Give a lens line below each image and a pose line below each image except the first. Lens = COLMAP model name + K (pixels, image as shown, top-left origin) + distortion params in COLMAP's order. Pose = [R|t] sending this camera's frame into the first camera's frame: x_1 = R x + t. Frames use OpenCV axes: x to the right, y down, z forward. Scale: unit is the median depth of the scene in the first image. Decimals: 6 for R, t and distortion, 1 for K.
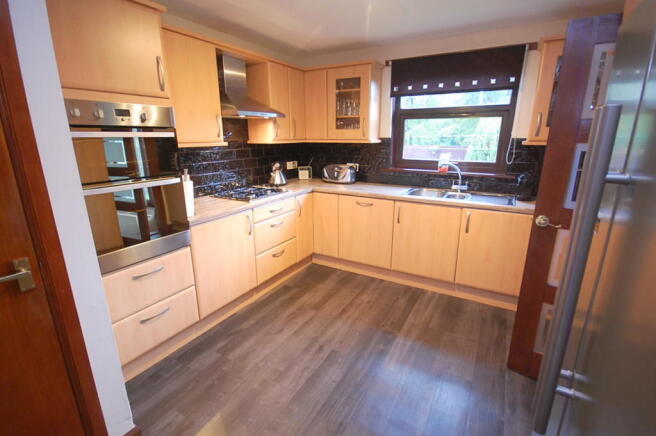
lens RADIAL K [[298.9, 0, 344.4], [0, 298.9, 216.2], [0, 0, 1]] dist [-0.000356, 0.000287]
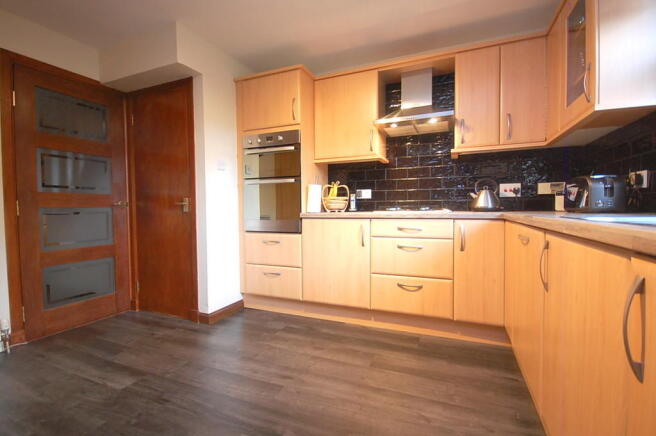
lens RADIAL K [[298.9, 0, 330.1], [0, 298.9, 216.1], [0, 0, 1]] dist [-0.000356, 0.000287]
pose [[0.105201, 0.021023, -0.994229, 0.595297], [-0.247845, 0.968783, -0.005740, 0.002402], [0.963071, 0.247019, 0.107127, 0.764558]]
